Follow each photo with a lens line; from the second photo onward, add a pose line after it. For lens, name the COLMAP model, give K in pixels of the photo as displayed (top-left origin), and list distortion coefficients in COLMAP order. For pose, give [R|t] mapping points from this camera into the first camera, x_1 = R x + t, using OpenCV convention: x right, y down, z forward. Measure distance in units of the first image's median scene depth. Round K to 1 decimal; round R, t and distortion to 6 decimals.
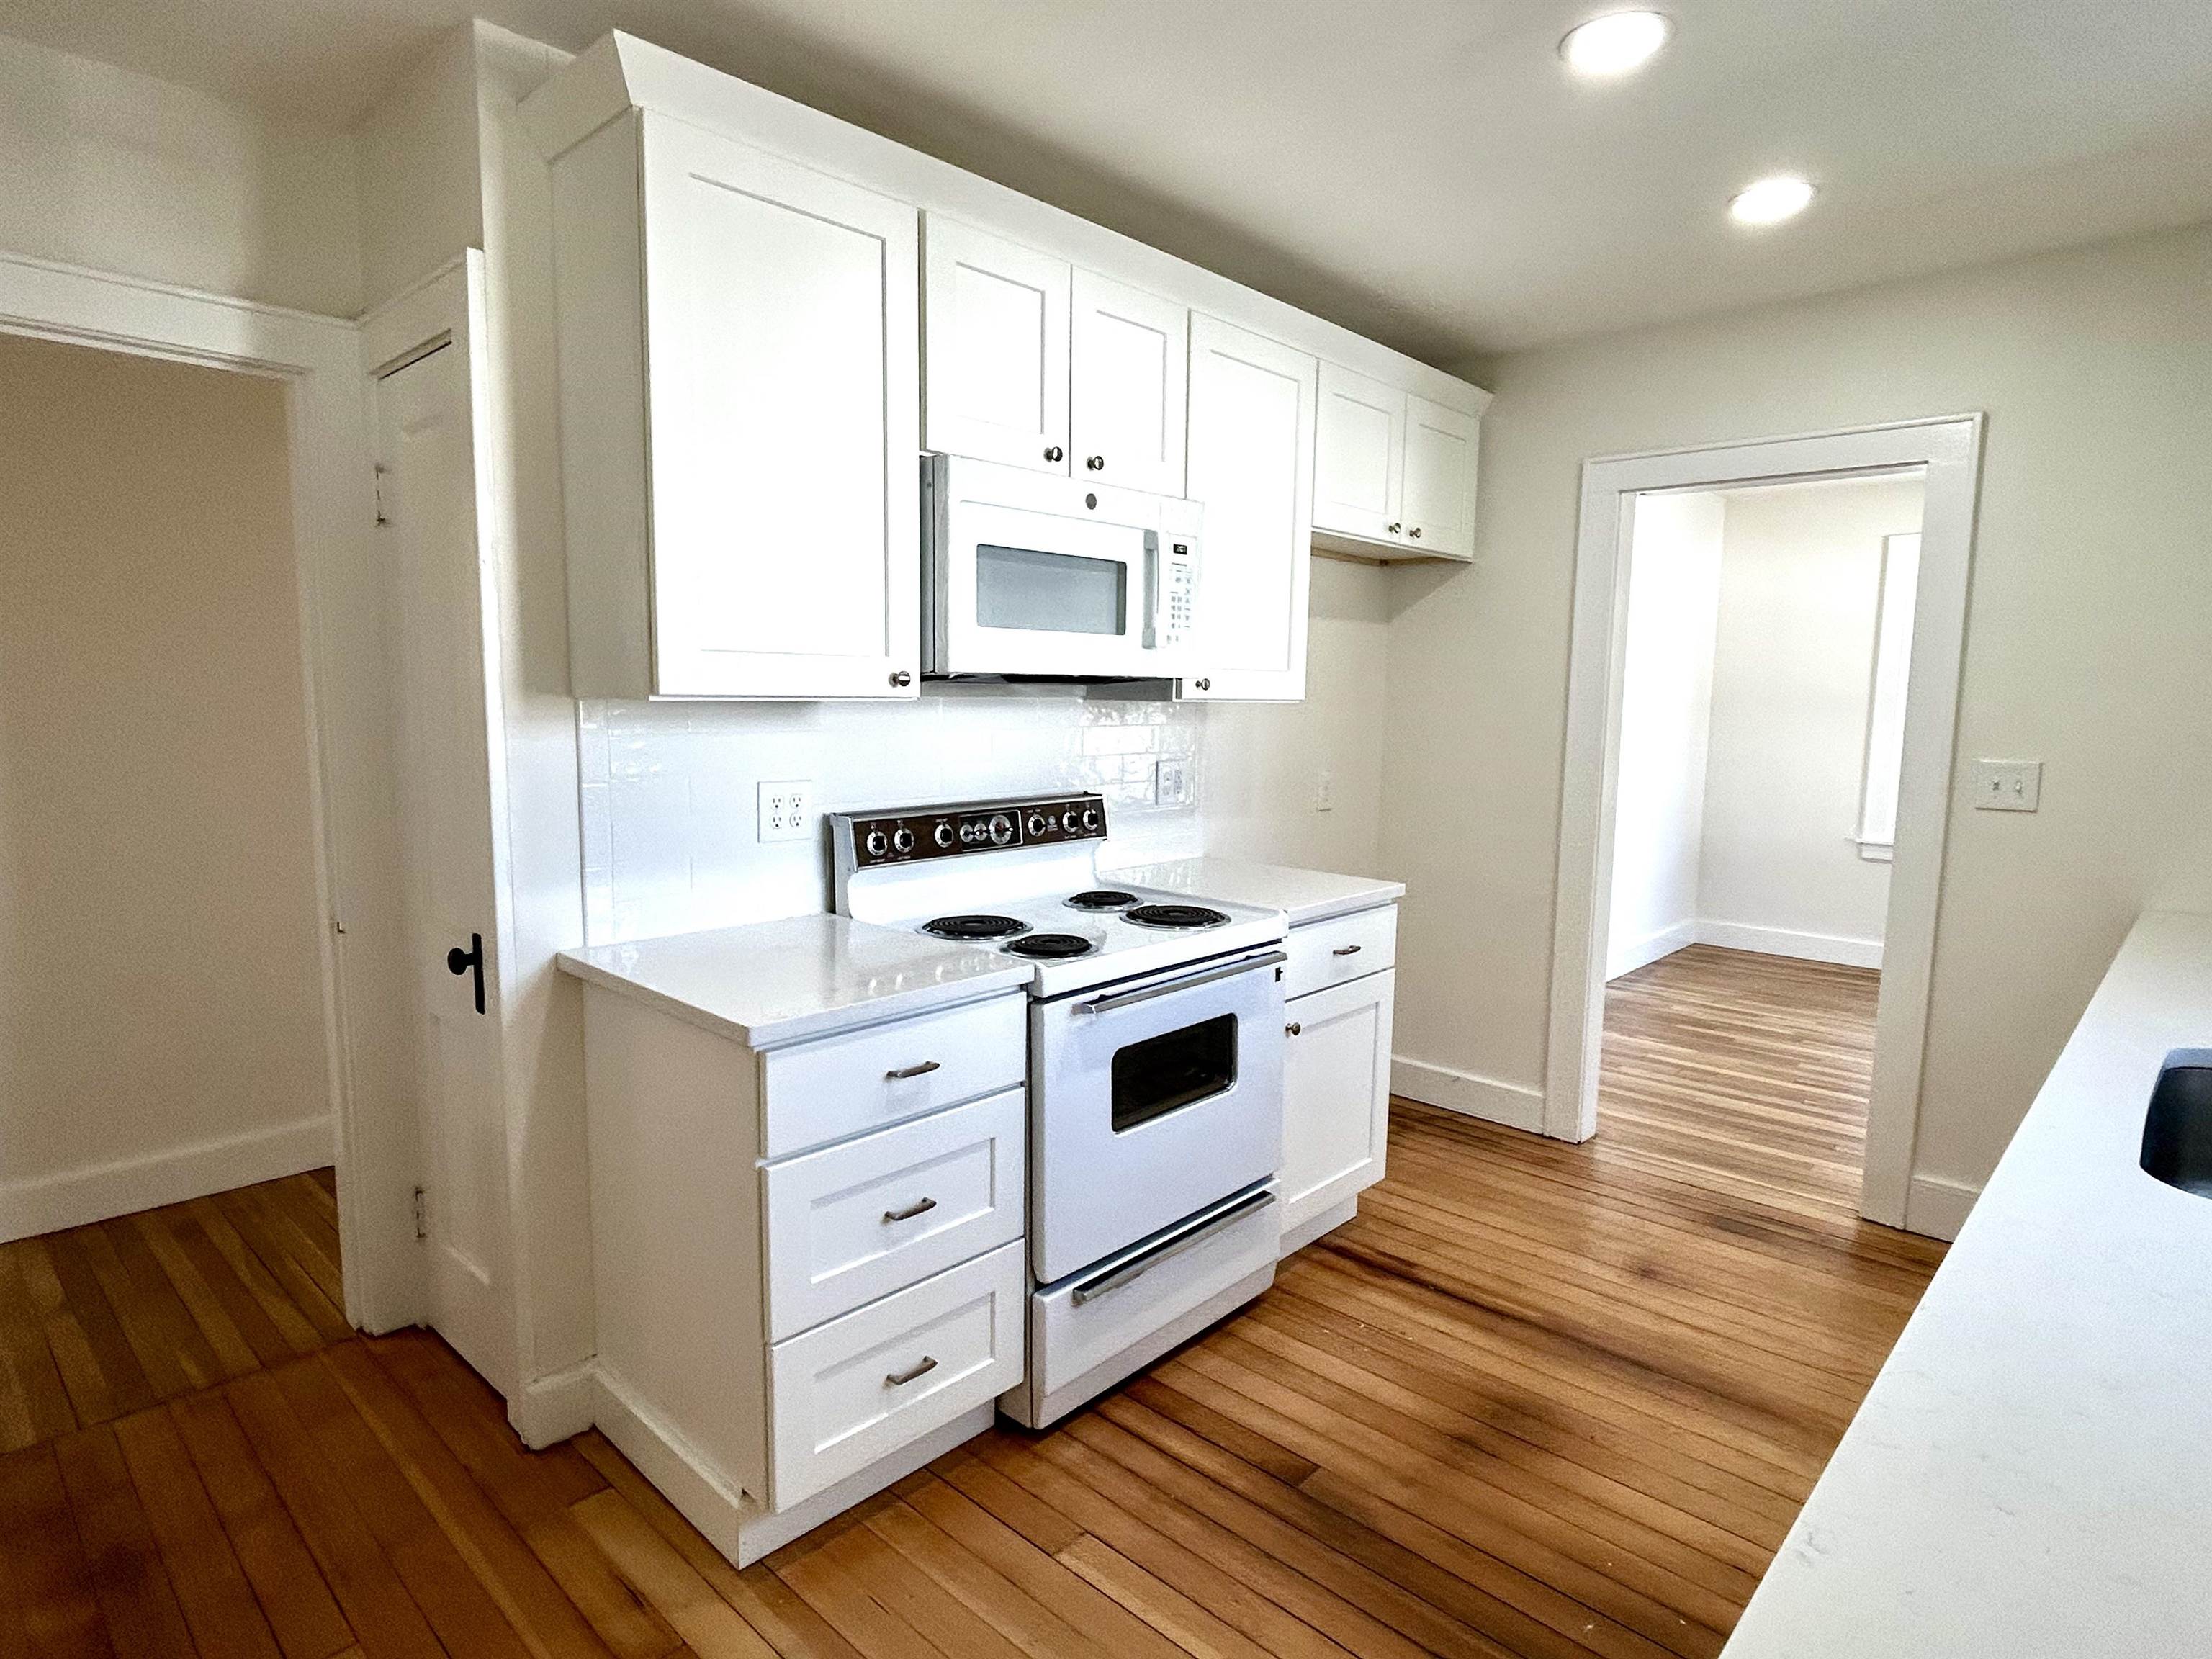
lens RADIAL K [[1220.6, 0, 1106.0], [0, 1220.6, 829.5], [0, 0, 1]] dist [-0.003550, -0.000534]
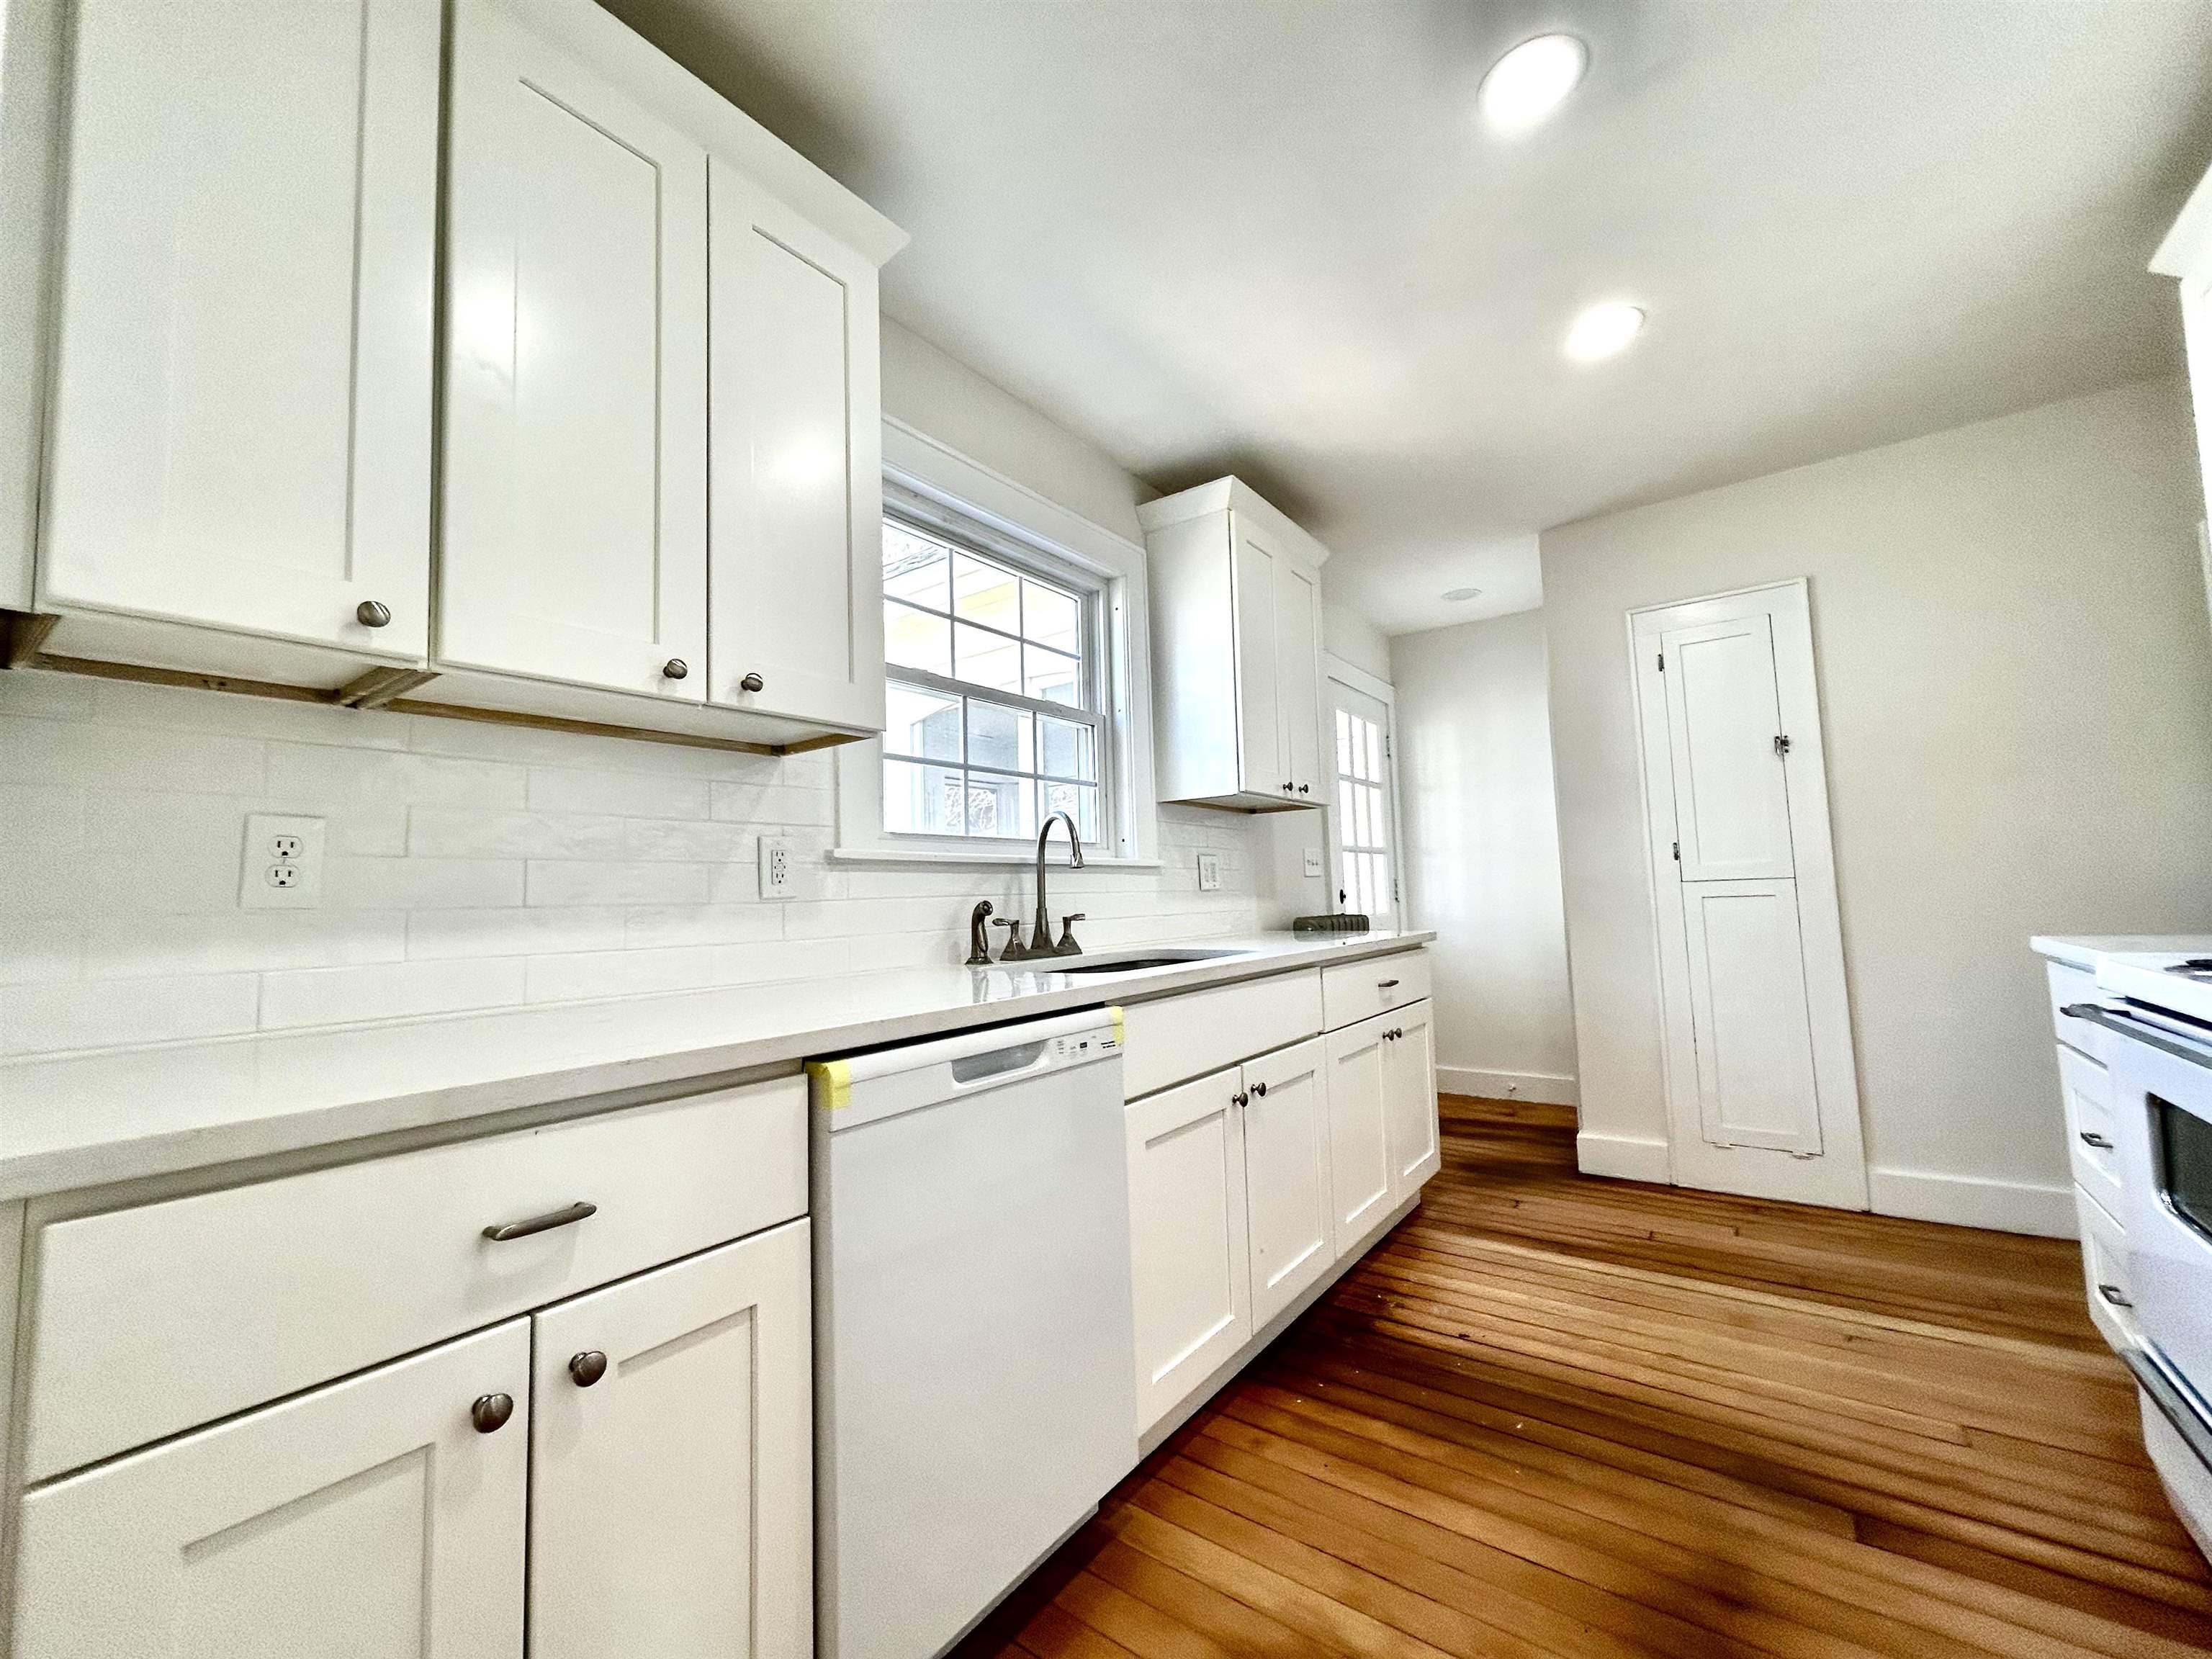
lens RADIAL K [[887.8, 0, 1106.0], [0, 887.8, 829.5], [0, 0, 1]] dist [-0.003015, 0.000402]
pose [[-0.993035, 0.011390, -0.117271, 0.691713], [0.006841, 0.999211, 0.039118, -0.015577], [0.117624, 0.038043, -0.992329, 1.374370]]
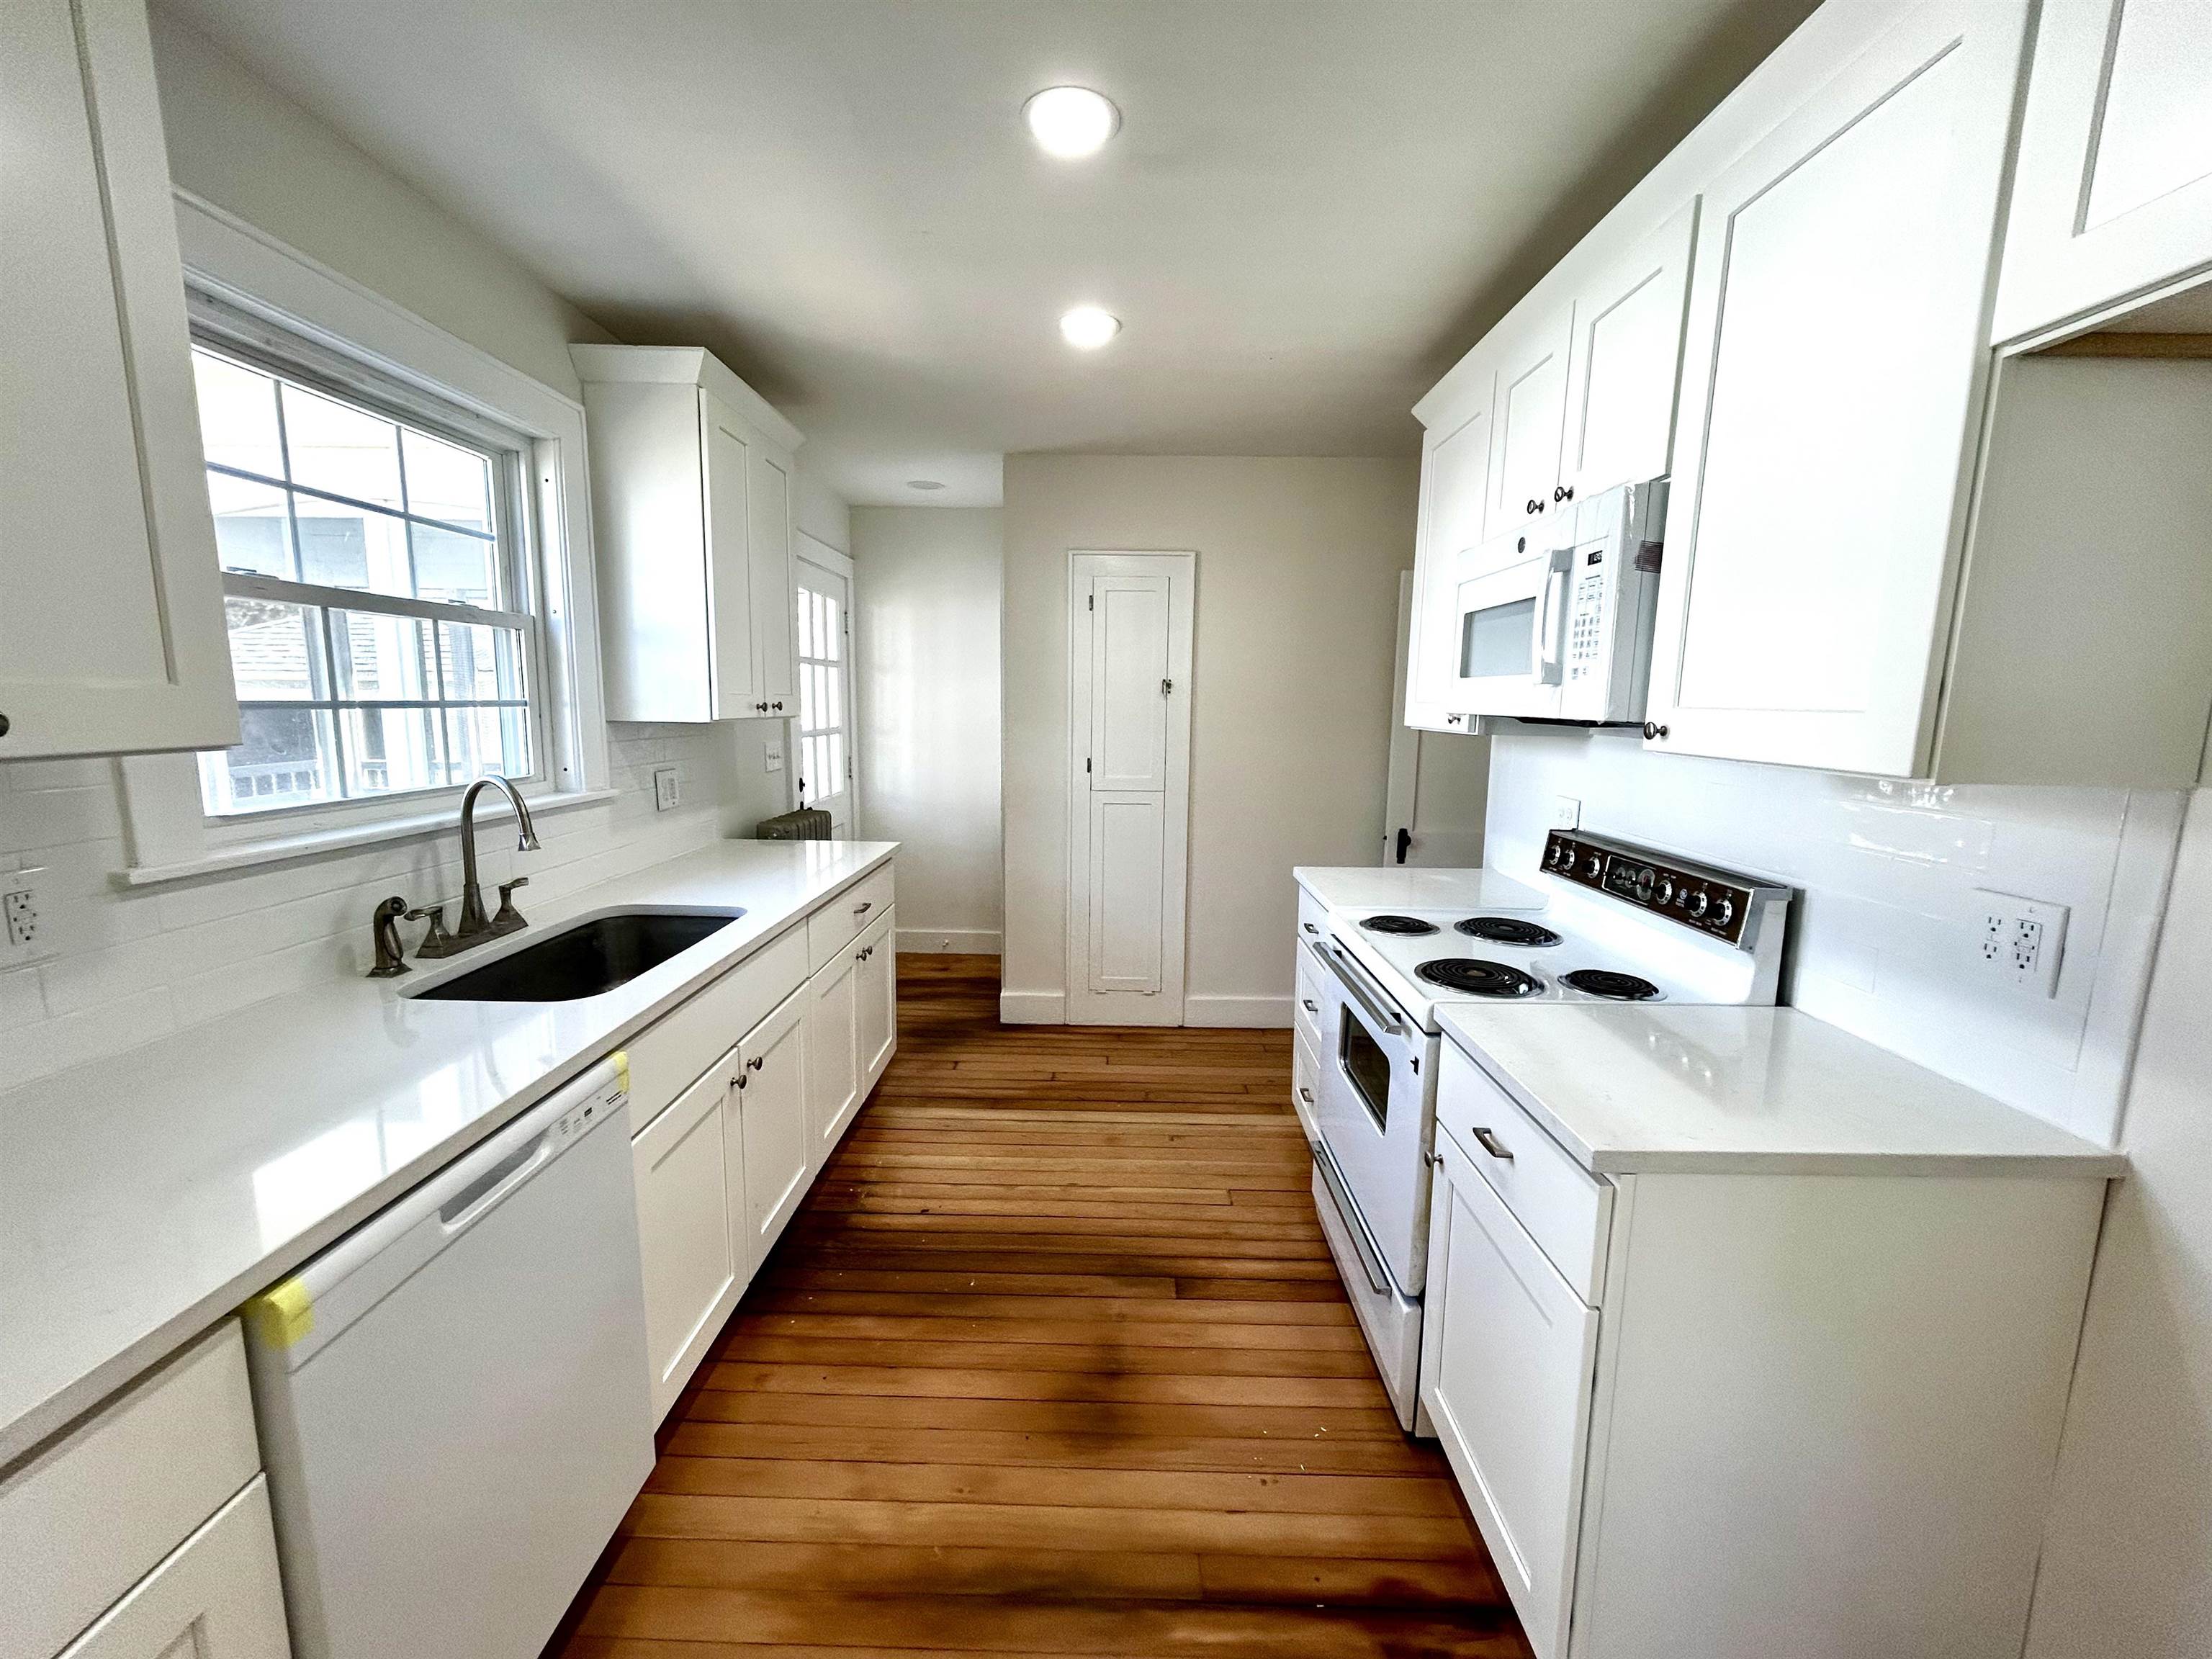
lens RADIAL K [[887.8, 0, 1106.0], [0, 887.8, 829.5], [0, 0, 1]] dist [-0.003015, 0.000402]
pose [[-0.737014, 0.075150, -0.671686, 0.755625], [-0.104846, 0.969057, 0.223465, -0.168265], [0.667696, 0.235121, -0.706329, 1.346991]]
